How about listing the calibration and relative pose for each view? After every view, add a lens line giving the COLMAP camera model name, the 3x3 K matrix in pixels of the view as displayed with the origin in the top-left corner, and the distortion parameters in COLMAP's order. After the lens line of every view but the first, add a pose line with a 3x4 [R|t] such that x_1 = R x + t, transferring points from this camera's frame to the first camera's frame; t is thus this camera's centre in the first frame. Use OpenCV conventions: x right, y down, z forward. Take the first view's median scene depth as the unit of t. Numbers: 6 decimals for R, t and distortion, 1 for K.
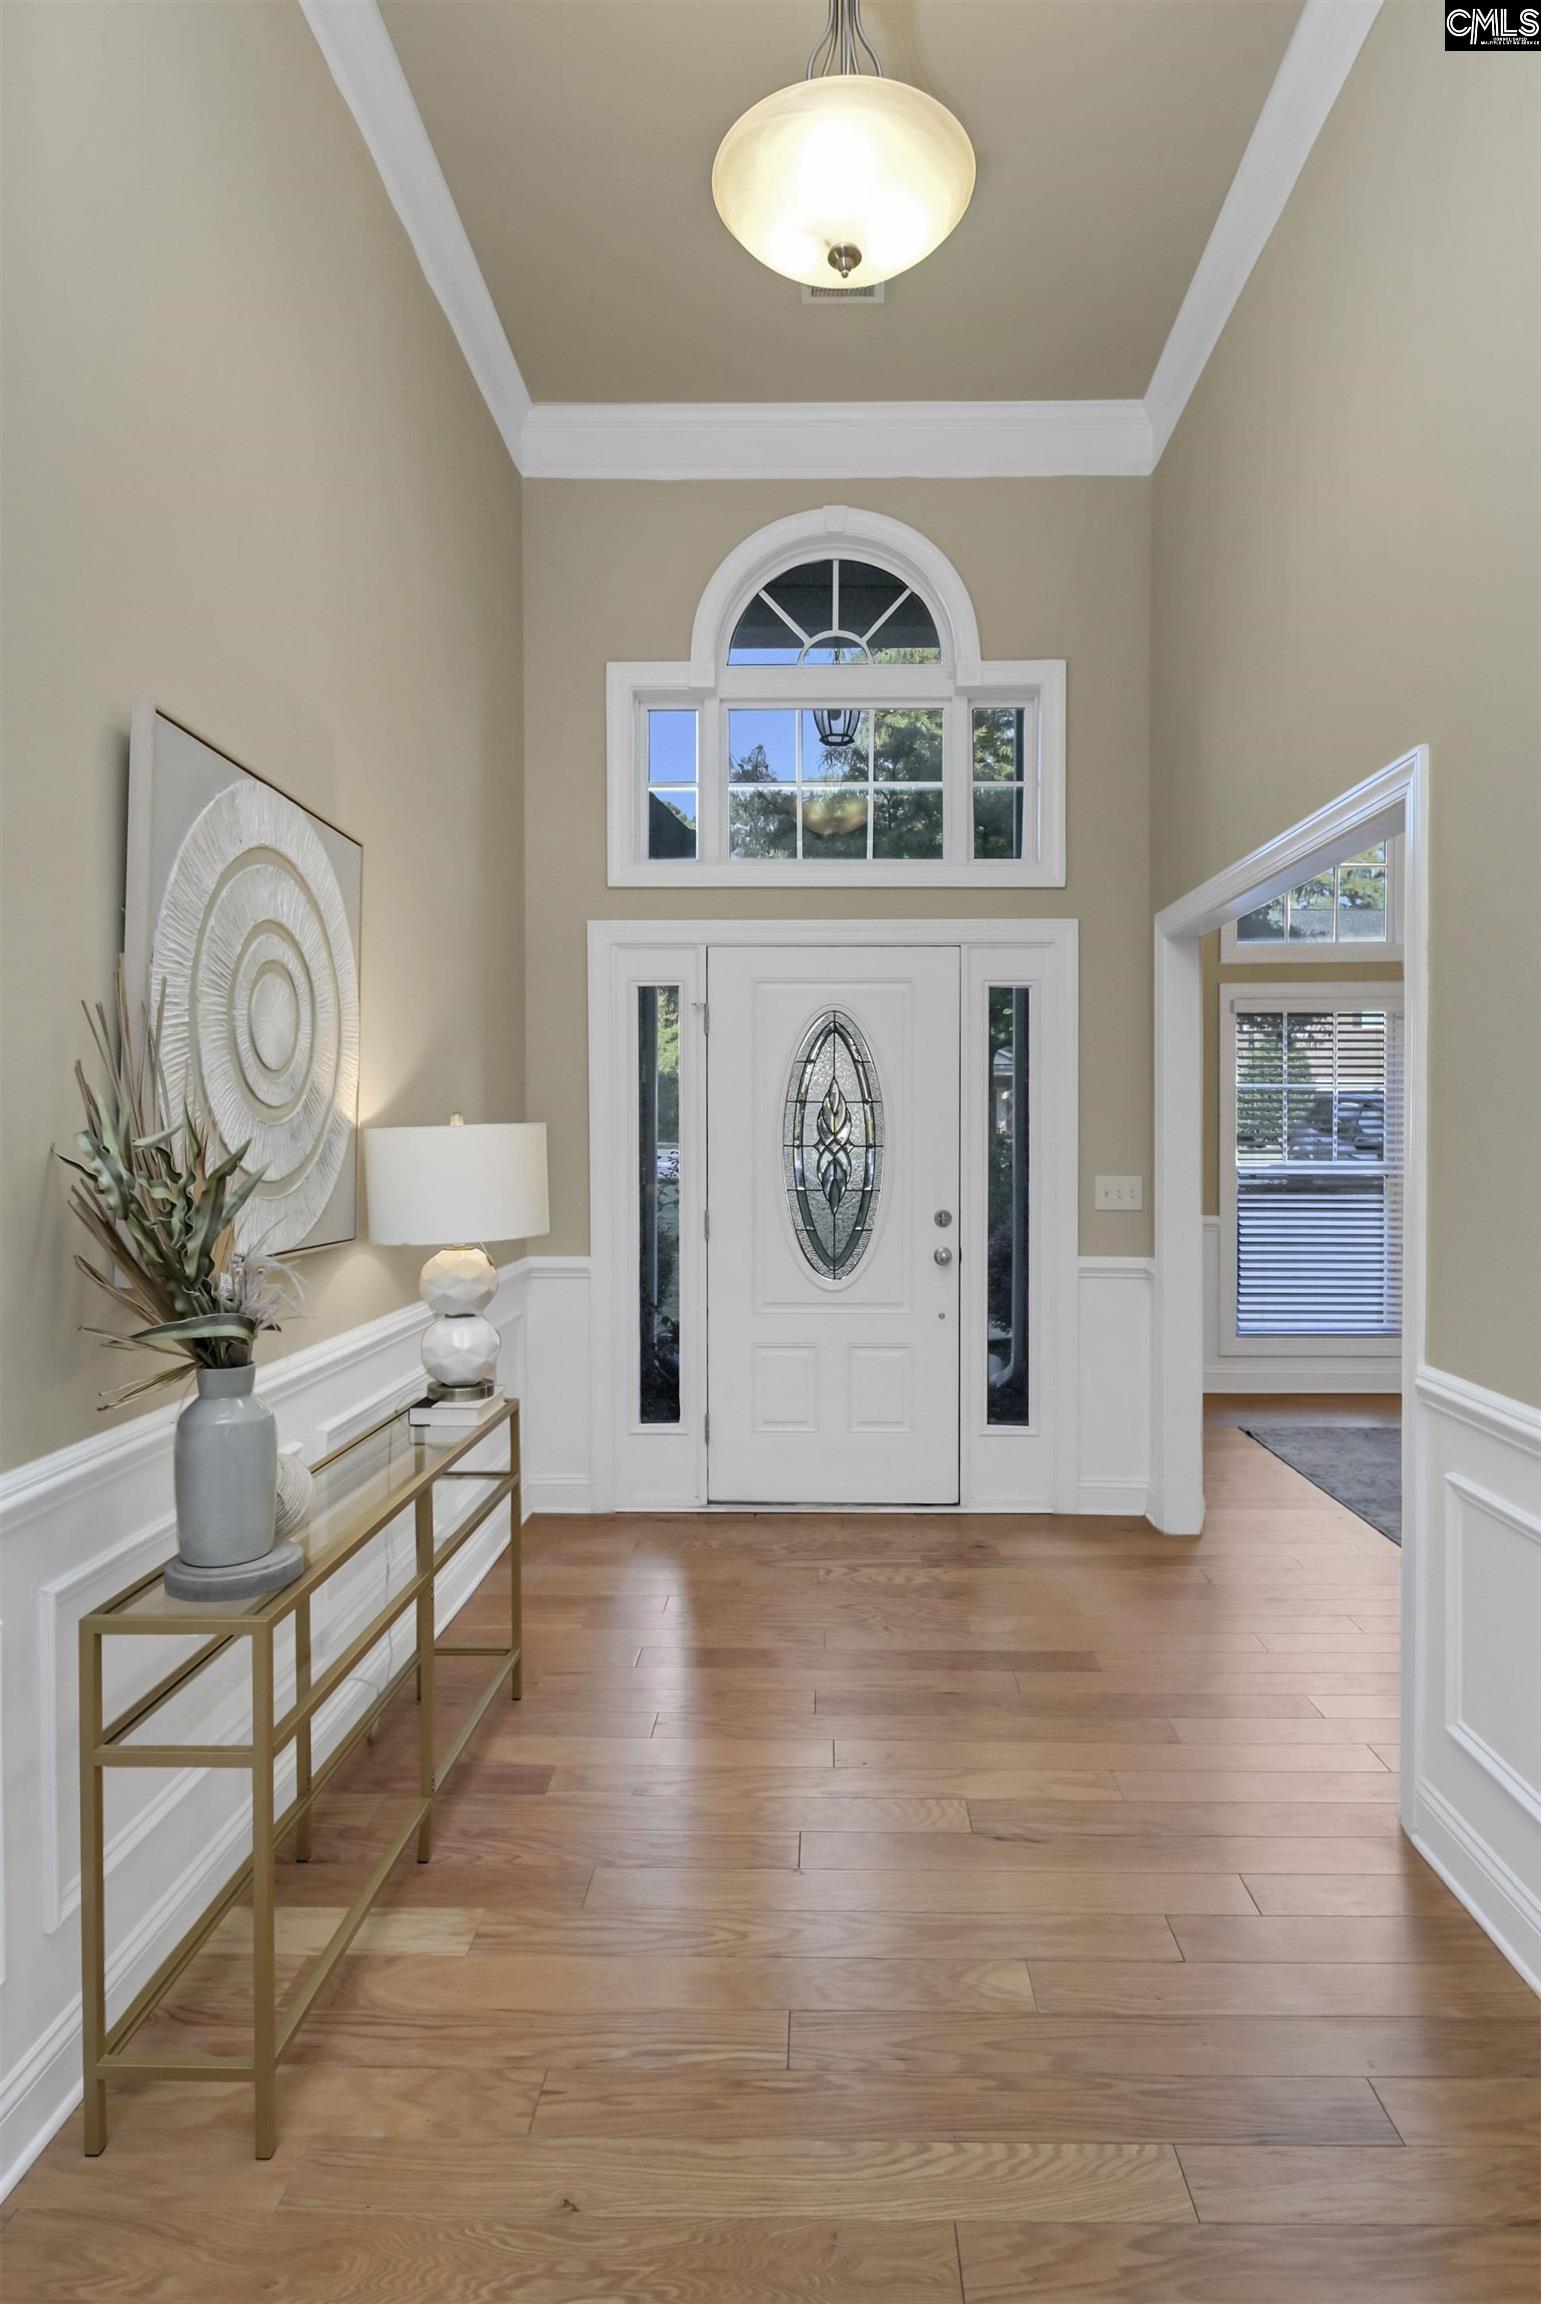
lens RADIAL K [[1362.8, 0, 770.5], [0, 1362.8, 1152.0], [0, 0, 1]] dist [0.003957, 0.000882]
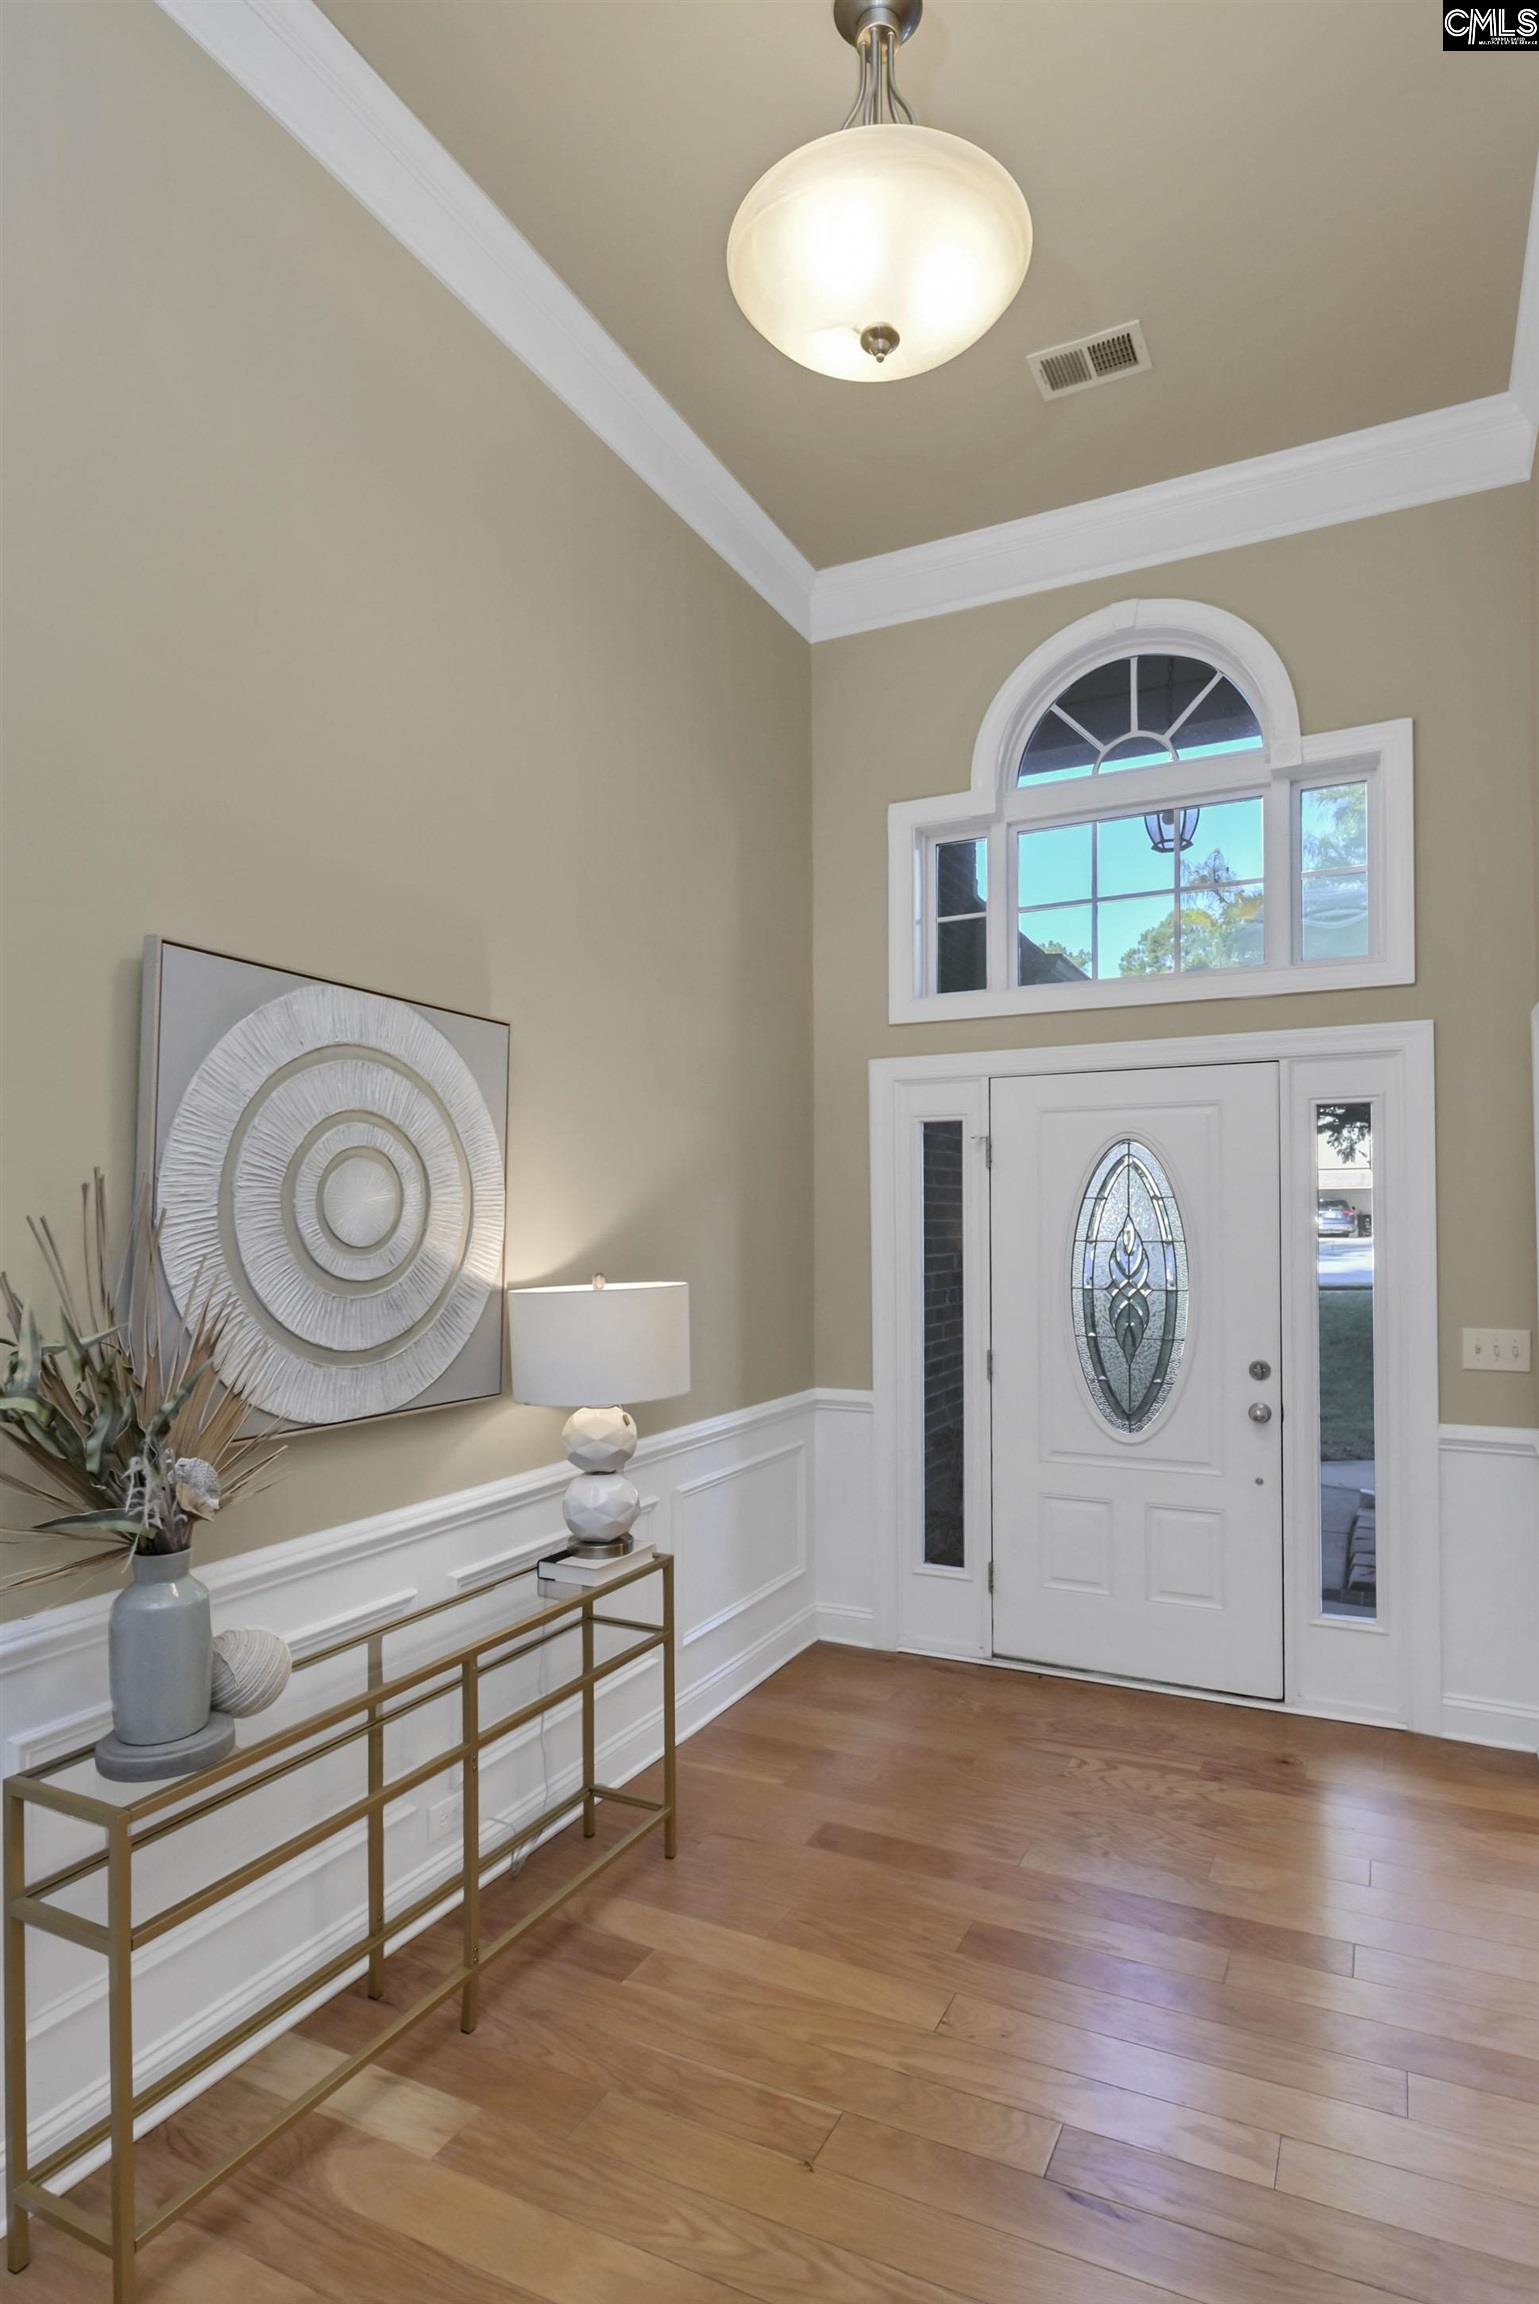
lens RADIAL K [[1232.1, 0, 665.0], [0, 1232.1, 1214.5], [0, 0, 1]] dist [0.001905, -0.010499]
pose [[0.893811, -0.009156, -0.448350, 0.155771], [-0.003172, 0.999637, -0.026738, -0.032571], [0.448432, 0.025321, 0.893458, 0.126299]]
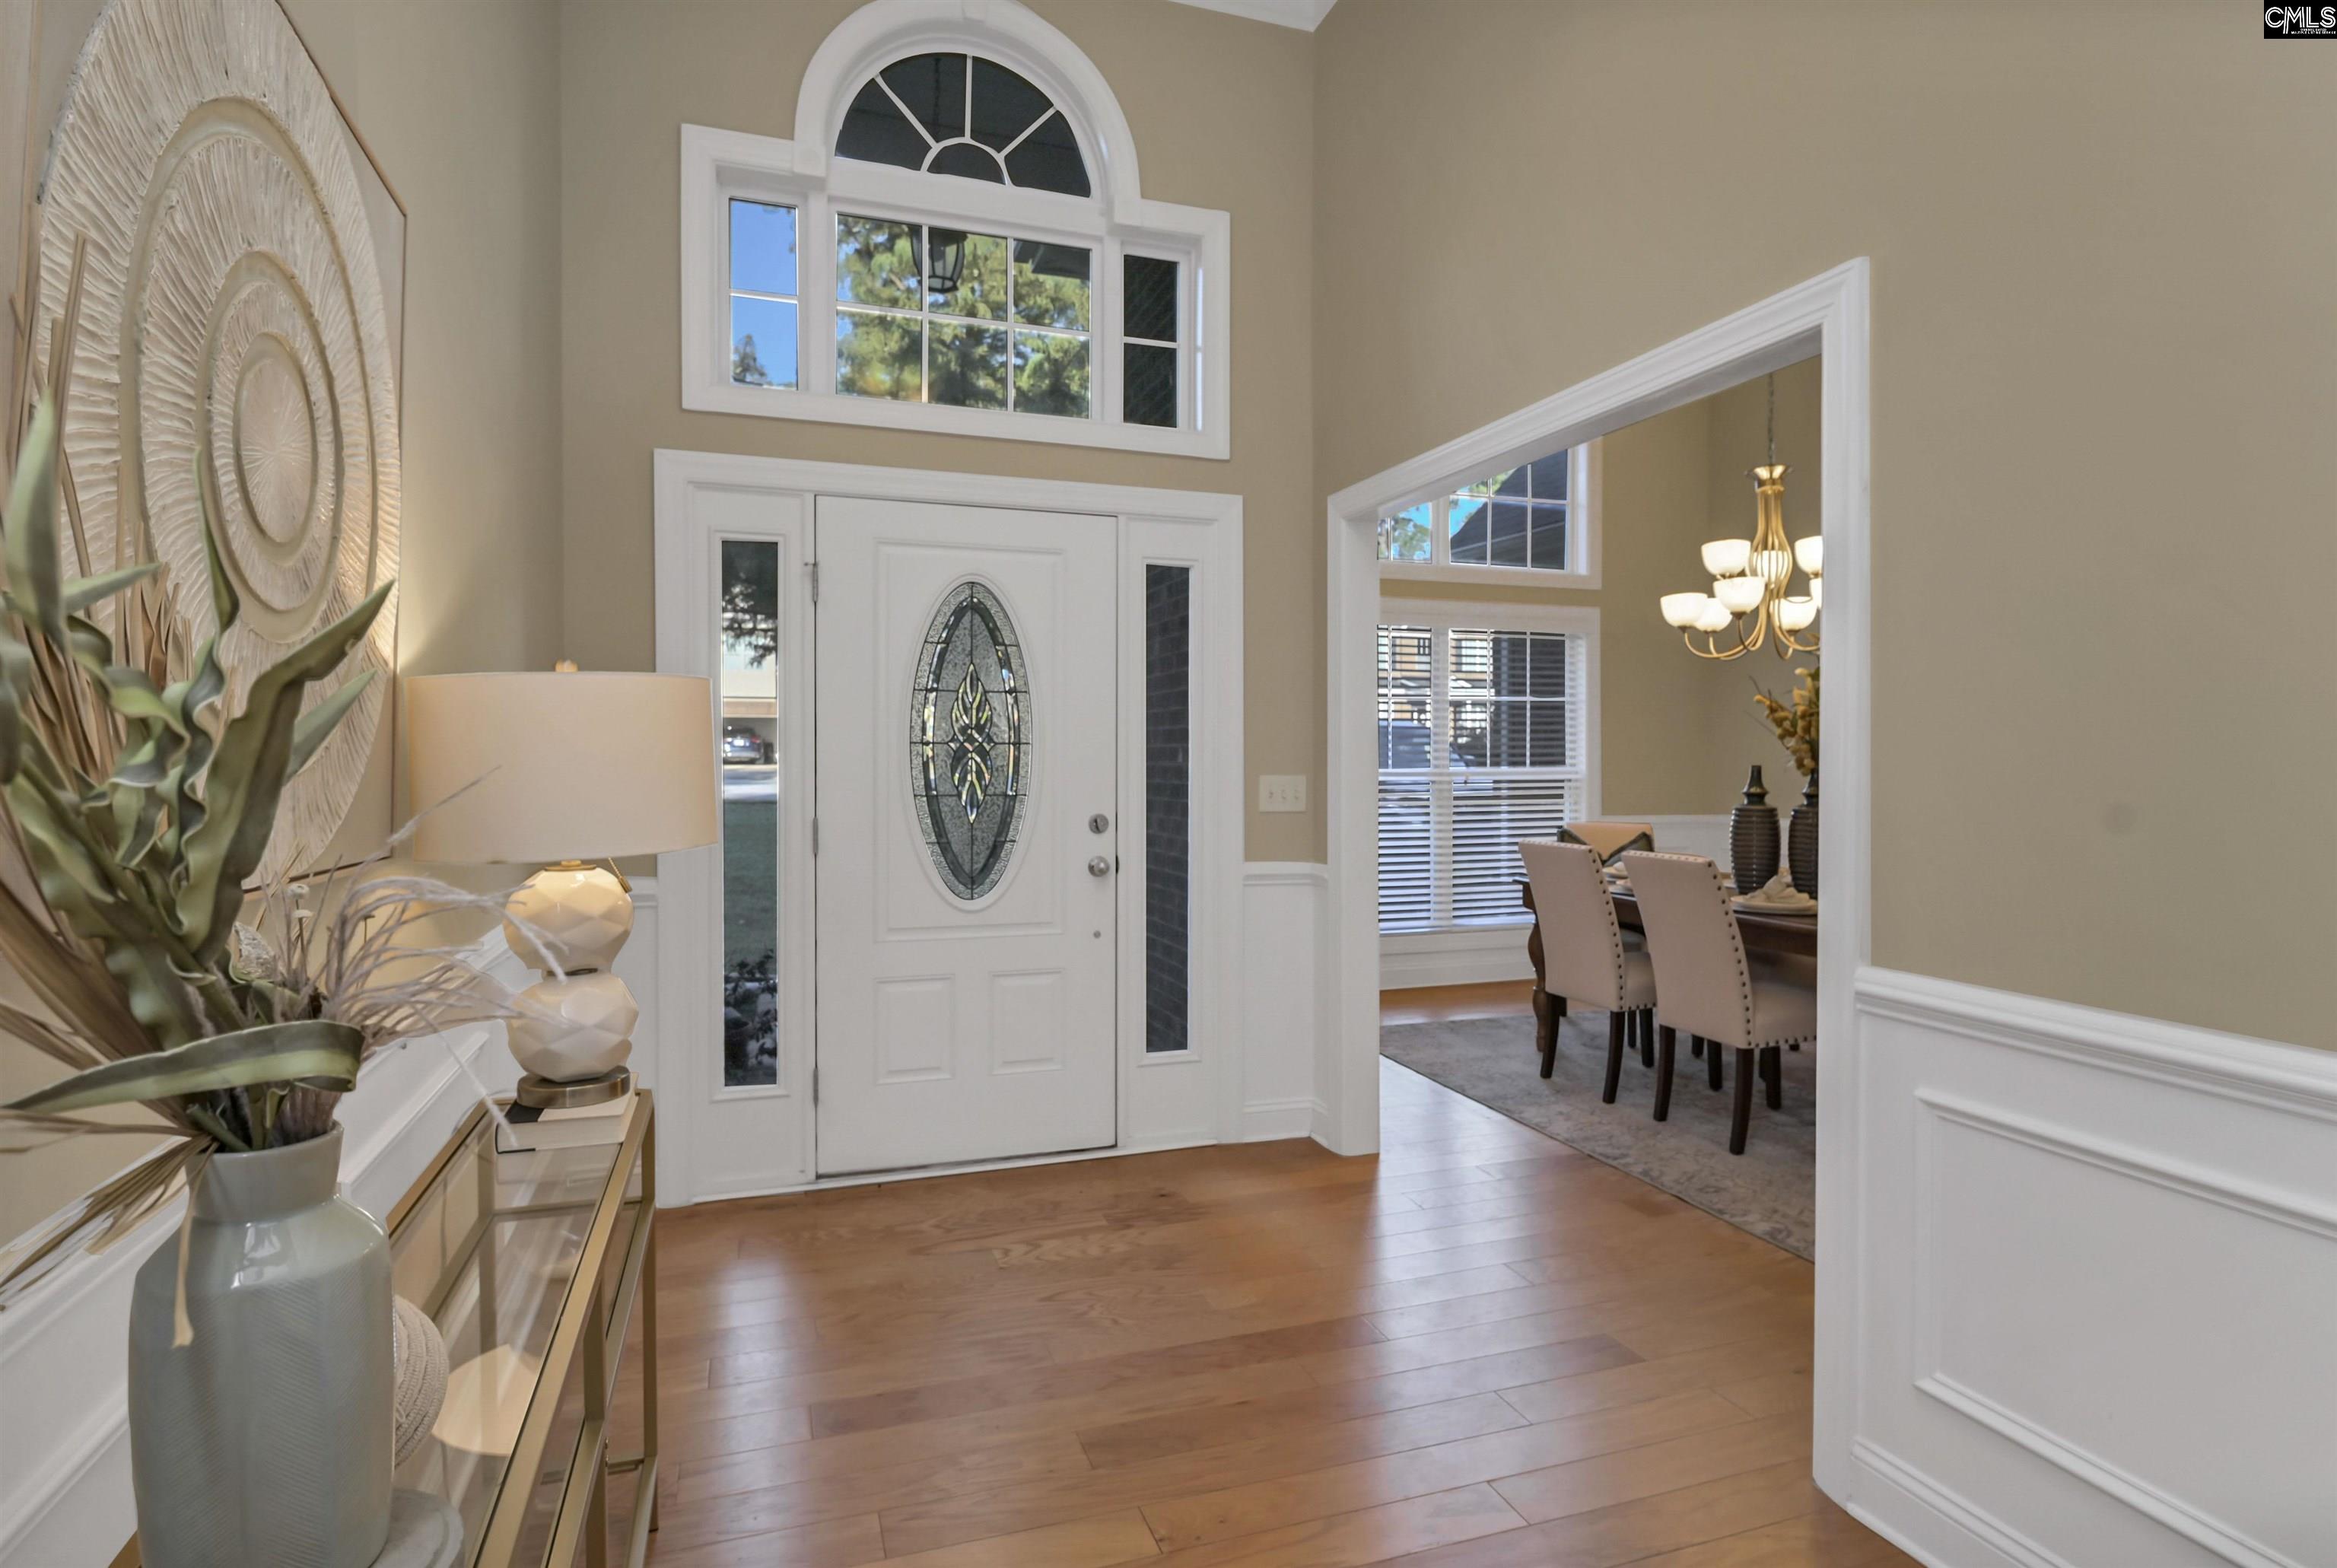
lens RADIAL K [[1297.4, 0, 1252.4], [0, 1297.4, 771.8], [0, 0, 1]] dist [0.004370, -0.012247]
pose [[0.926662, -0.000397, 0.375895, -0.106928], [0.000431, 1.000000, -0.000007, 0.016700], [-0.375895, 0.000169, 0.926662, 0.204194]]
